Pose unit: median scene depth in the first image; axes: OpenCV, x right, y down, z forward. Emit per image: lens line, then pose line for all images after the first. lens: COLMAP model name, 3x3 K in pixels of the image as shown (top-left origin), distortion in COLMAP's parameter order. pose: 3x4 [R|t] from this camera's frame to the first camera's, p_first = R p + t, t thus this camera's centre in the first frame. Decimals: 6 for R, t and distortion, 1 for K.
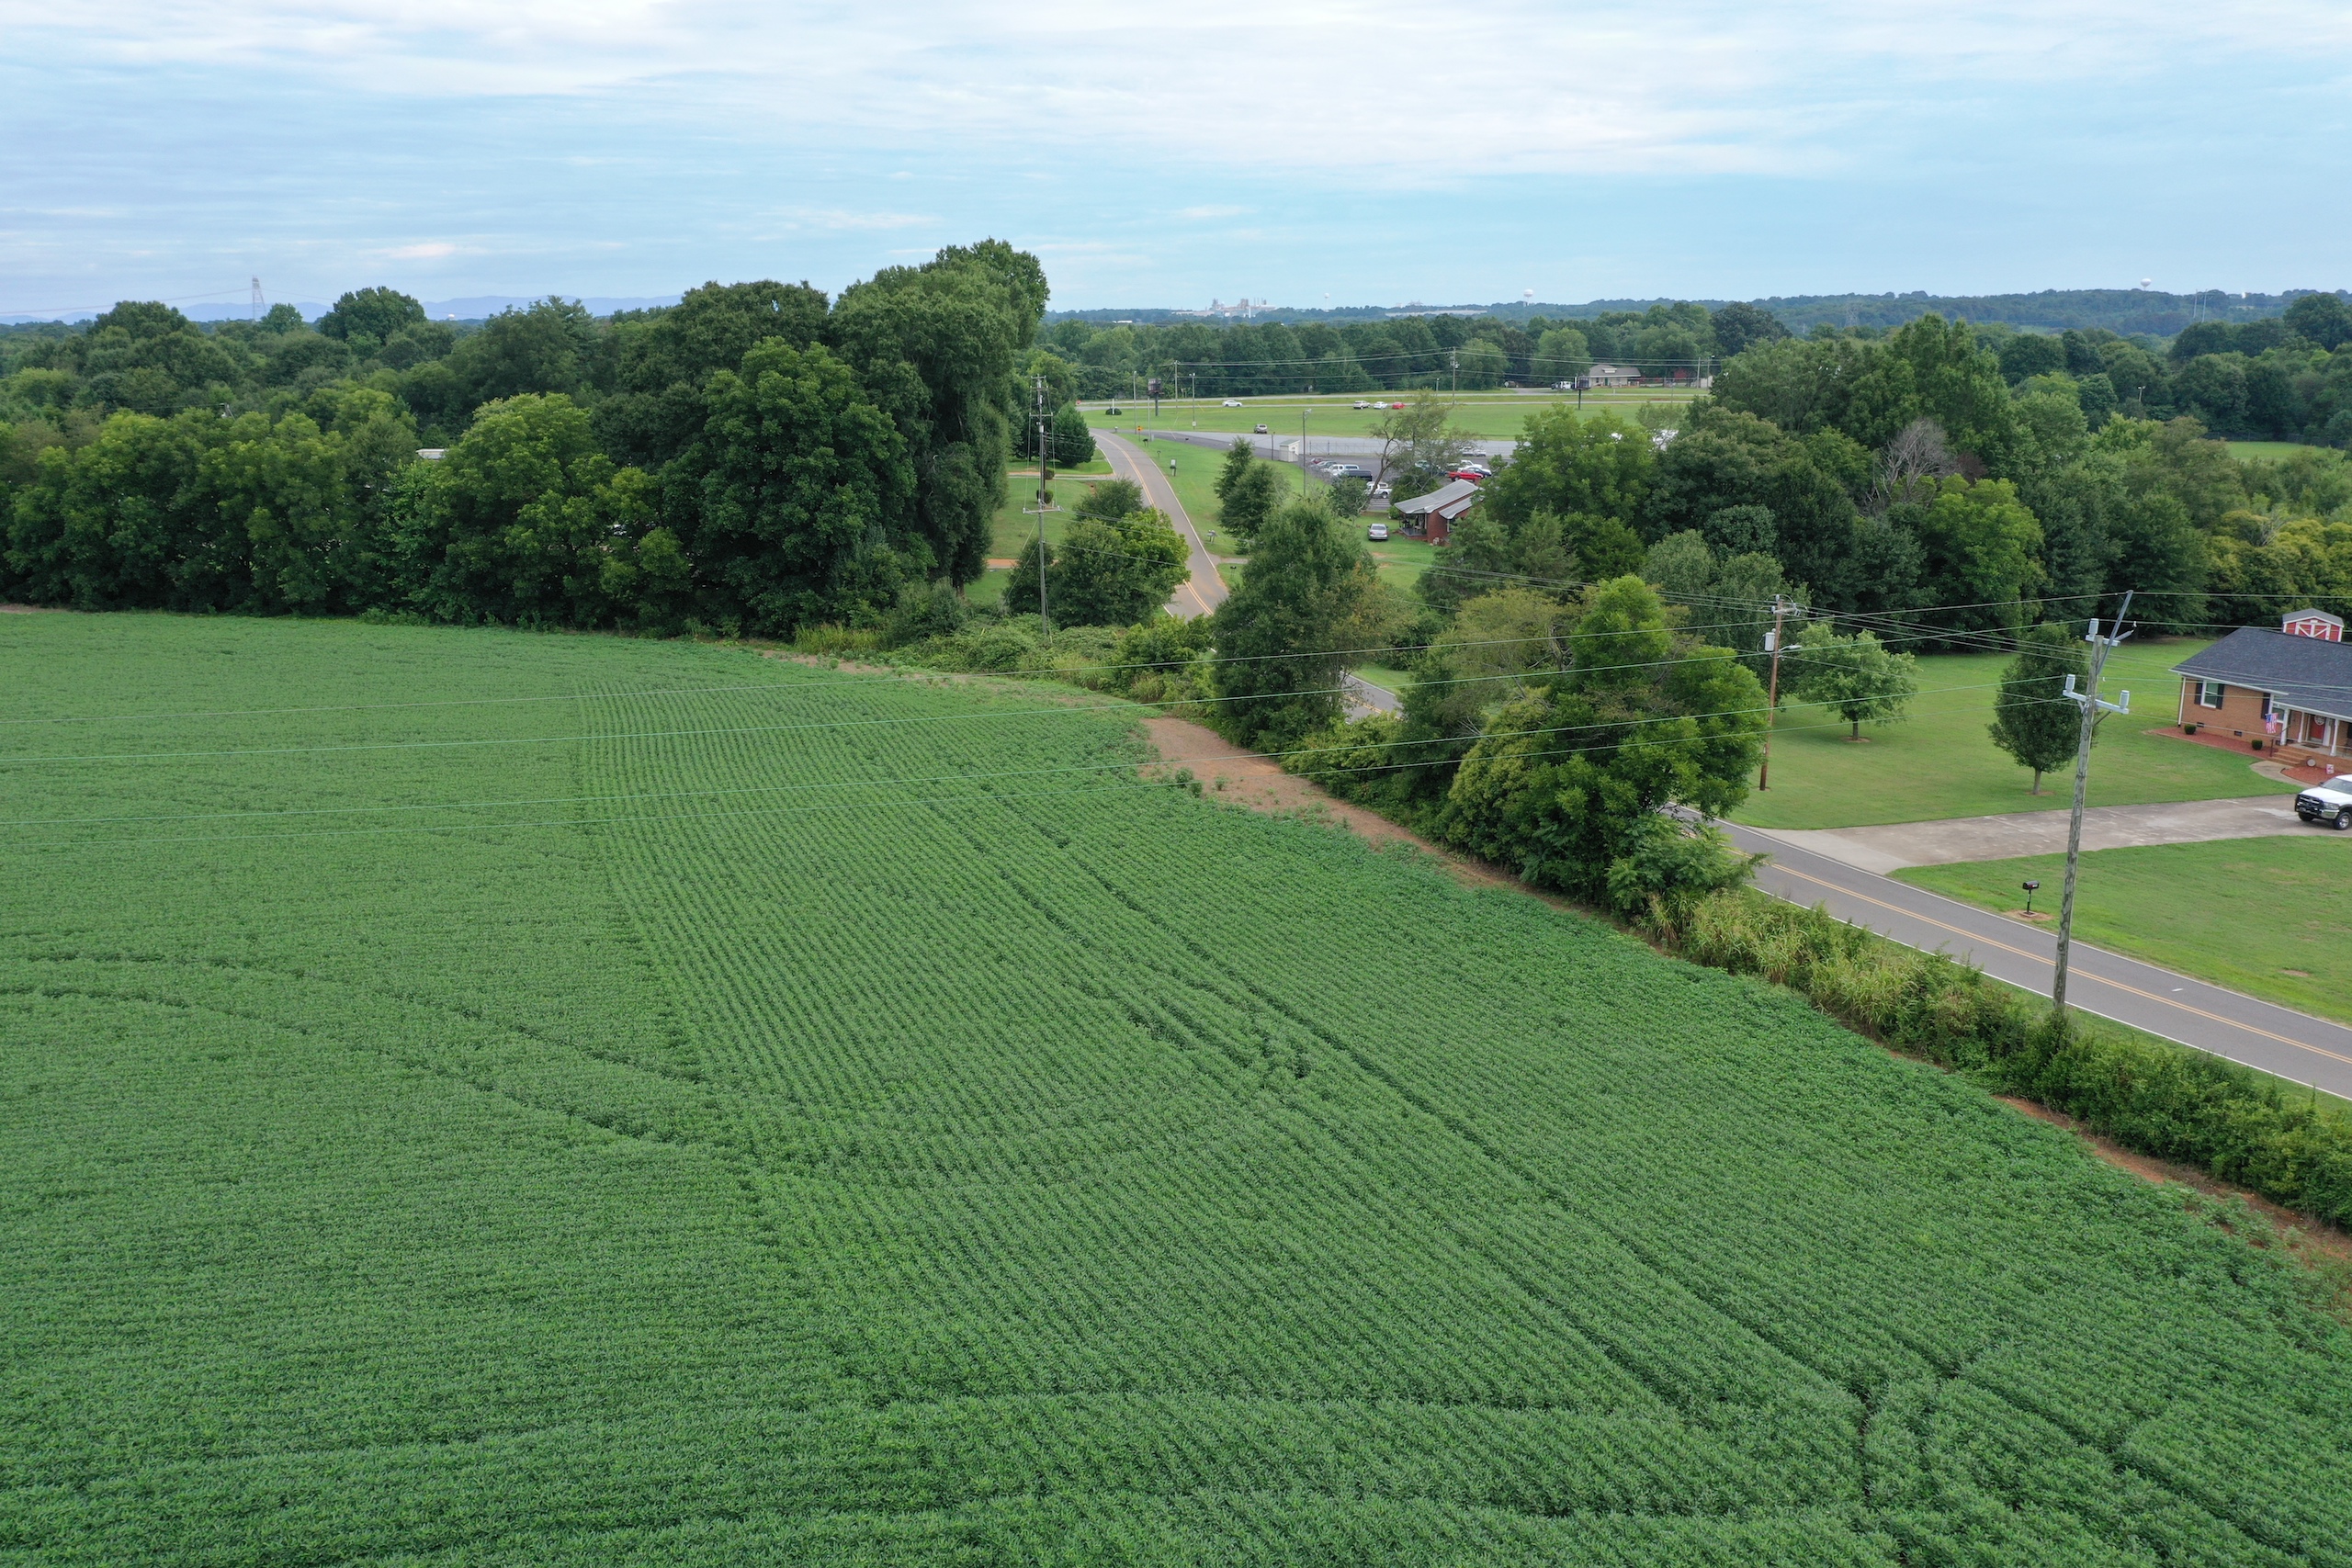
lens RADIAL K [[1852.0, 0, 1167.7], [0, 1852.0, 777.3], [0, 0, 1]] dist [0.001319, 0.002607]
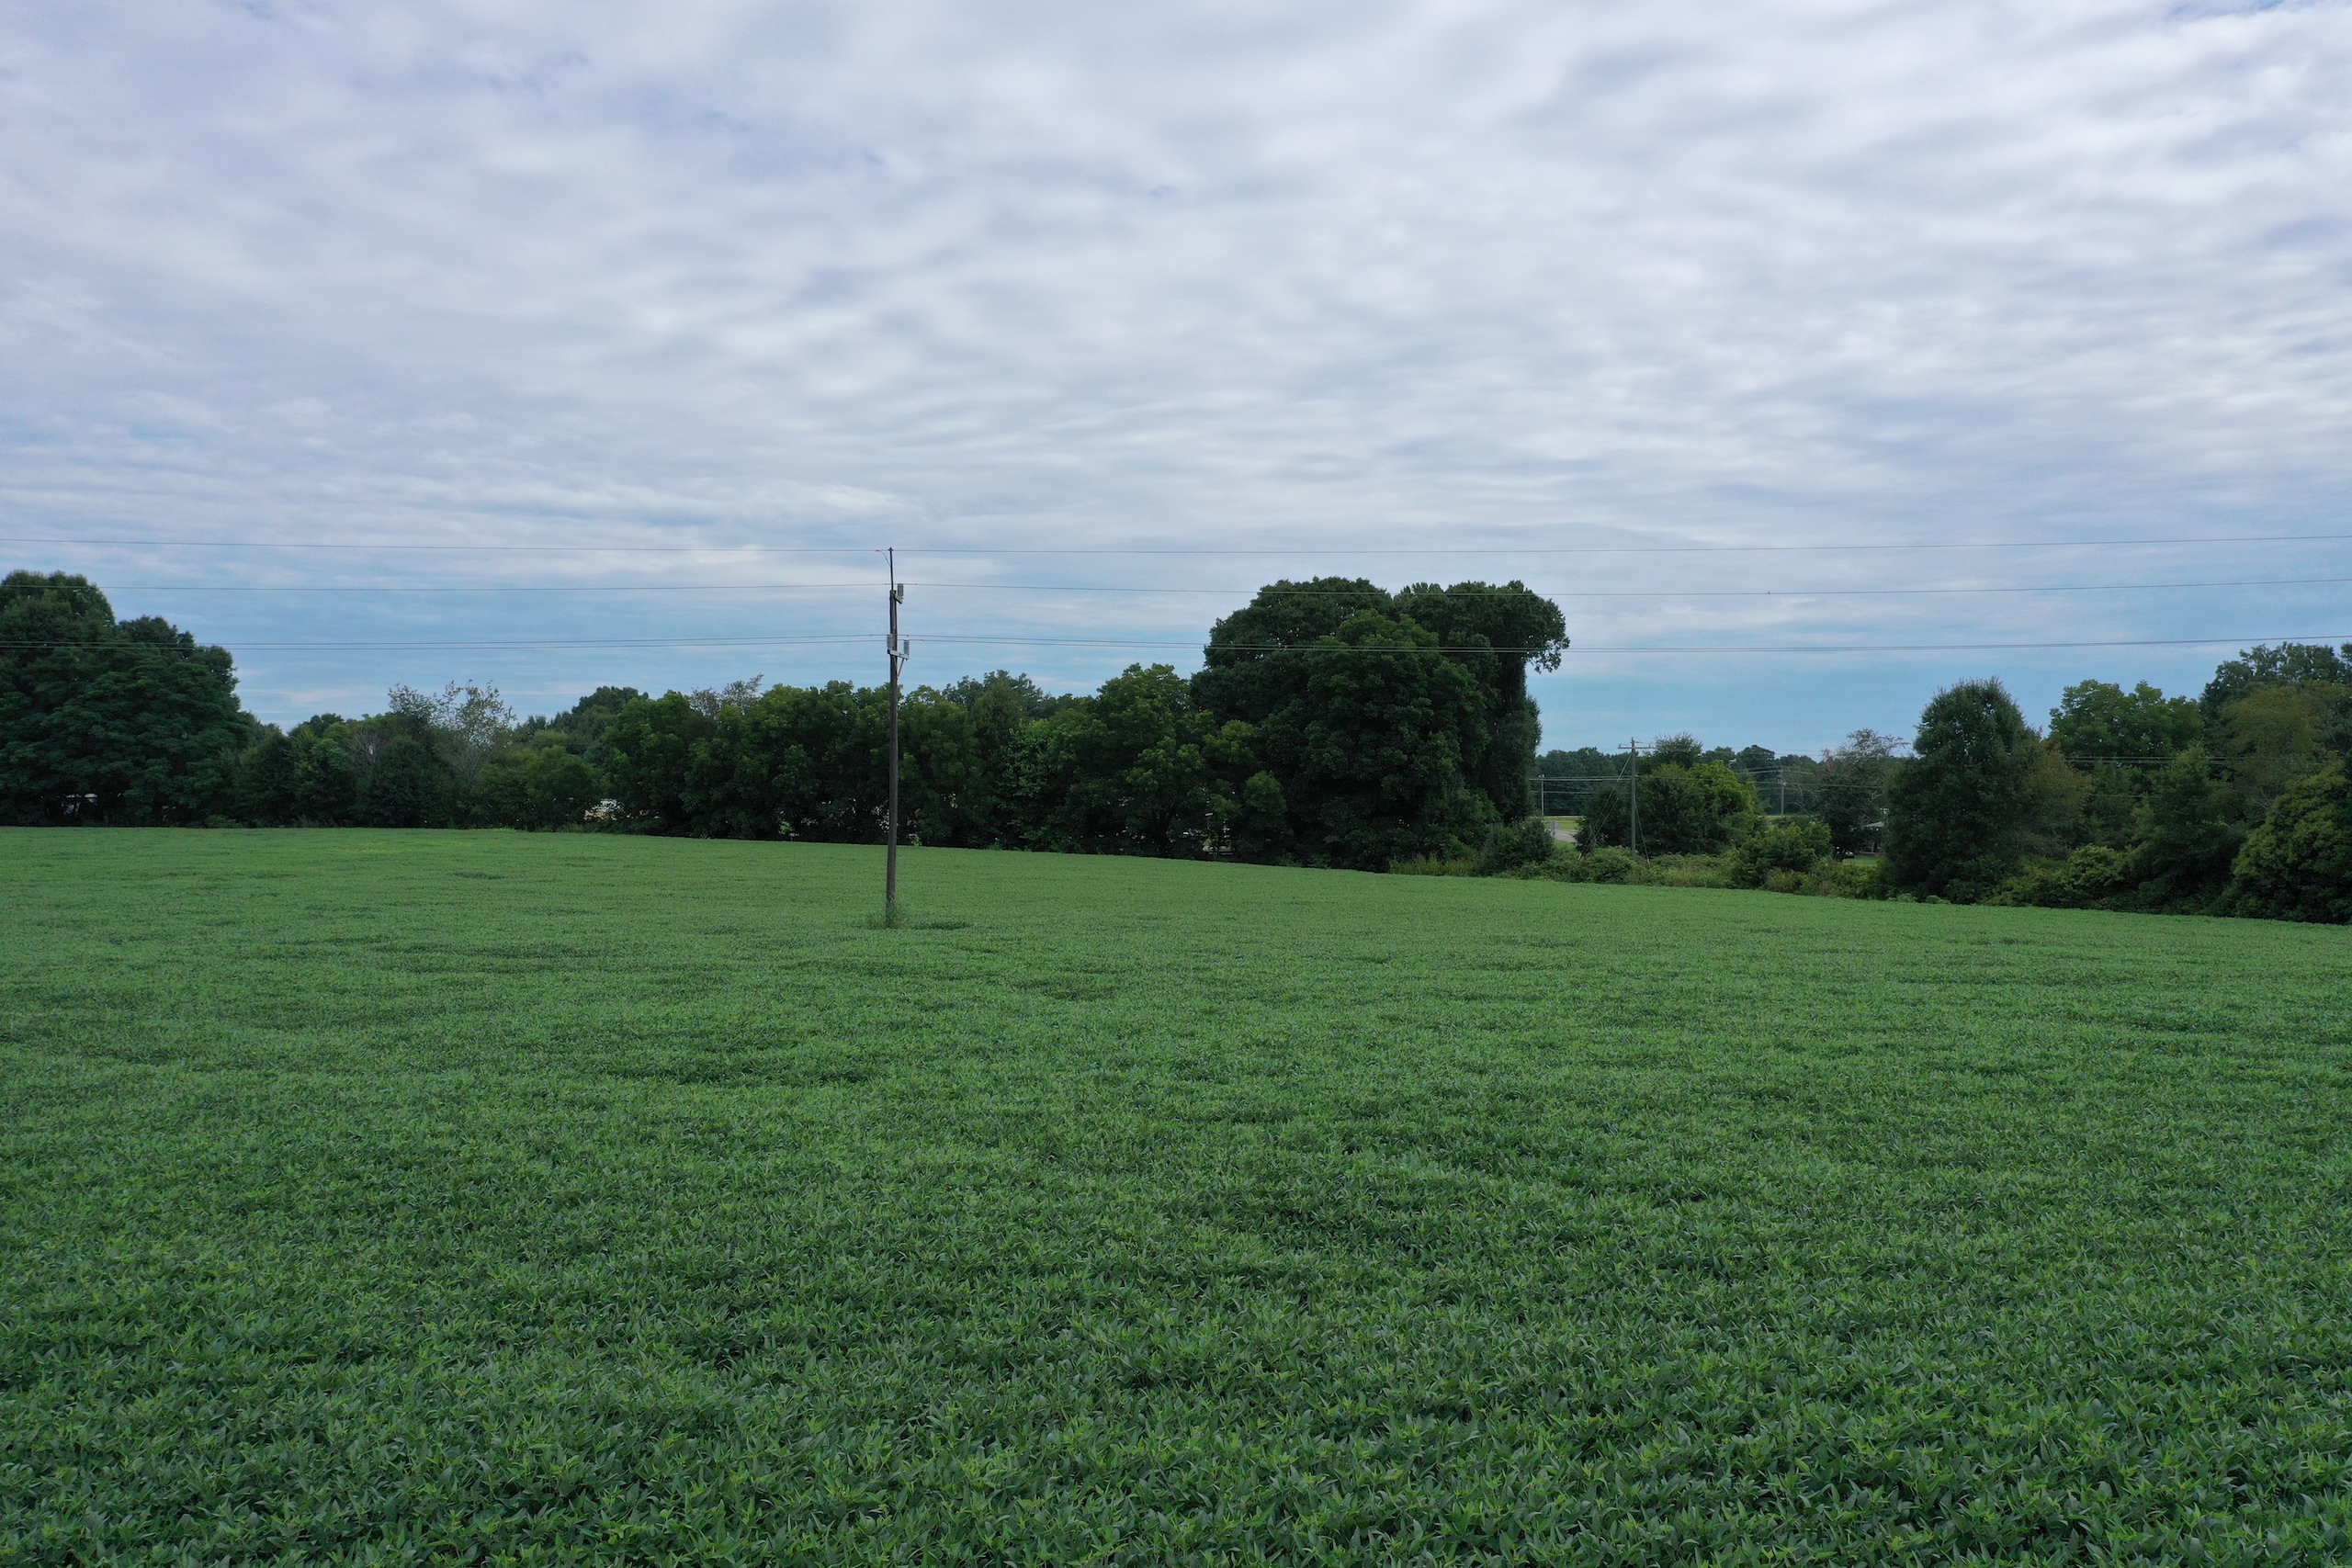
lens RADIAL K [[1852.0, 0, 1174.6], [0, 1852.0, 792.6], [0, 0, 1]] dist [0.001319, 0.002607]
pose [[0.992788, 0.011196, -0.119356, -0.196198], [-0.039893, 0.969741, -0.240855, 0.146866], [0.113048, 0.243879, 0.963194, -0.068062]]
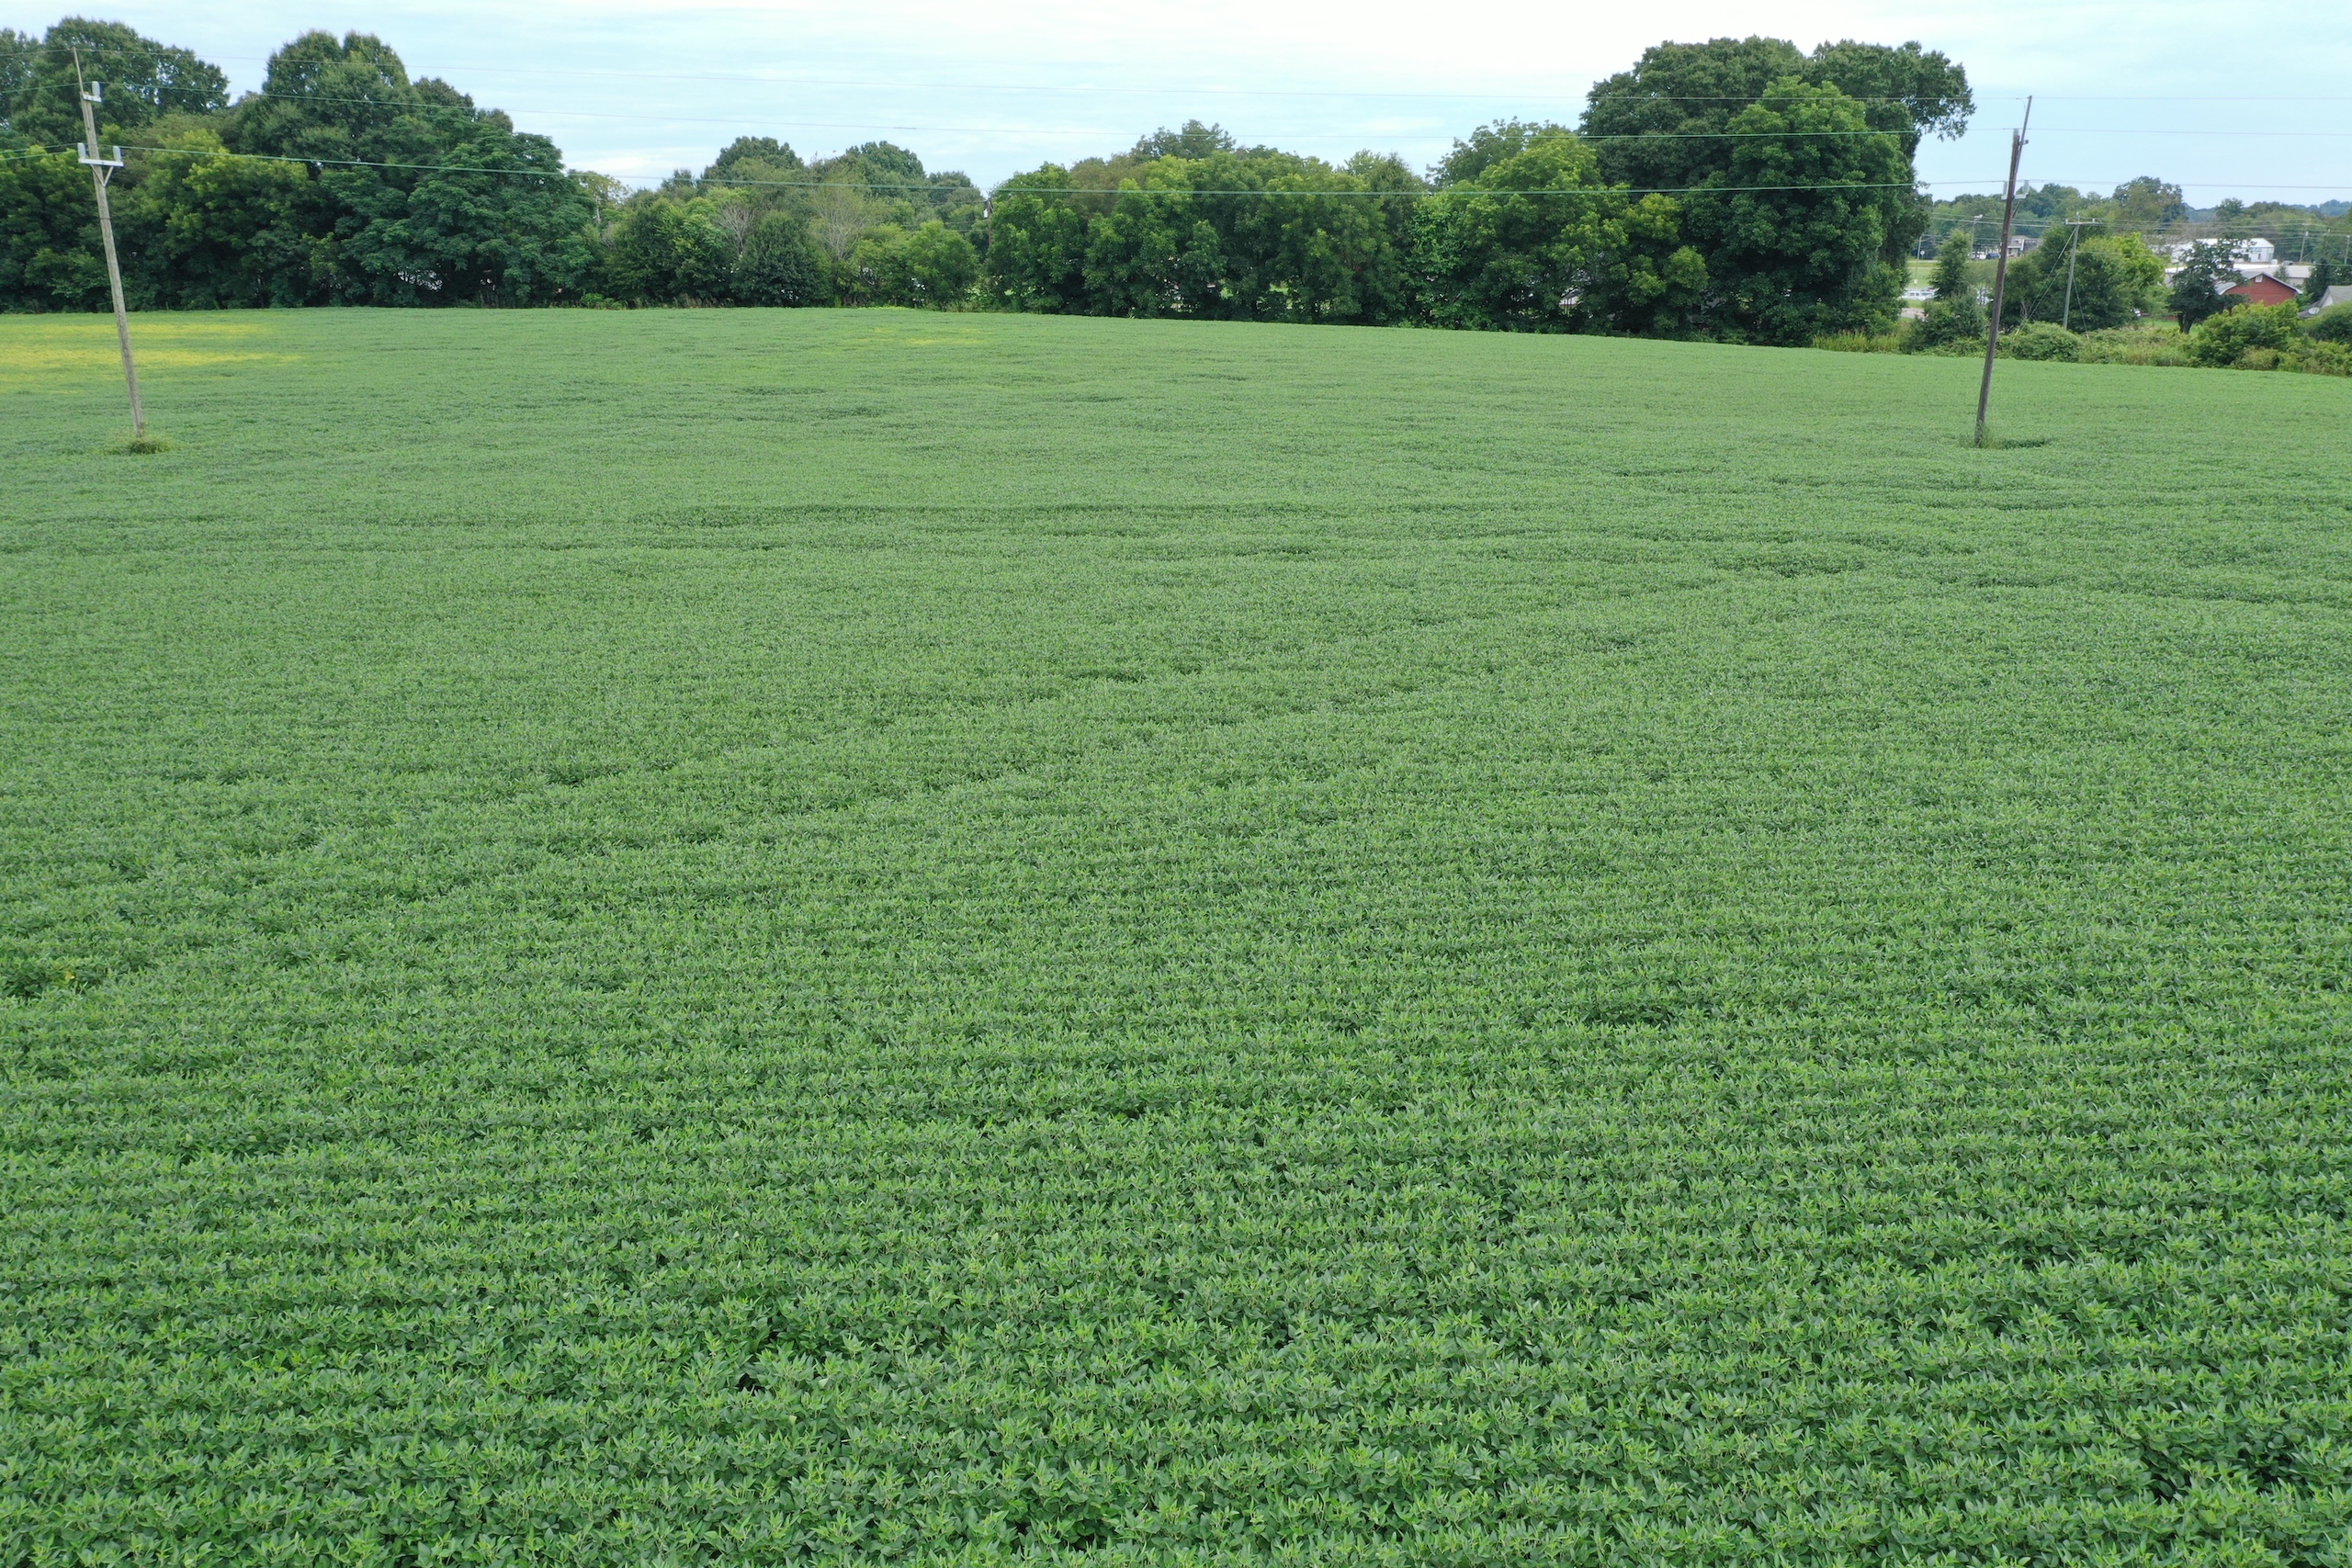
lens RADIAL K [[1852.0, 0, 1182.1], [0, 1852.0, 776.8], [0, 0, 1]] dist [0.001319, 0.002607]
pose [[0.995927, 0.030058, -0.085001, -0.477782], [-0.026483, 0.998729, 0.042885, 0.148753], [0.086182, -0.040460, 0.995458, -0.164660]]
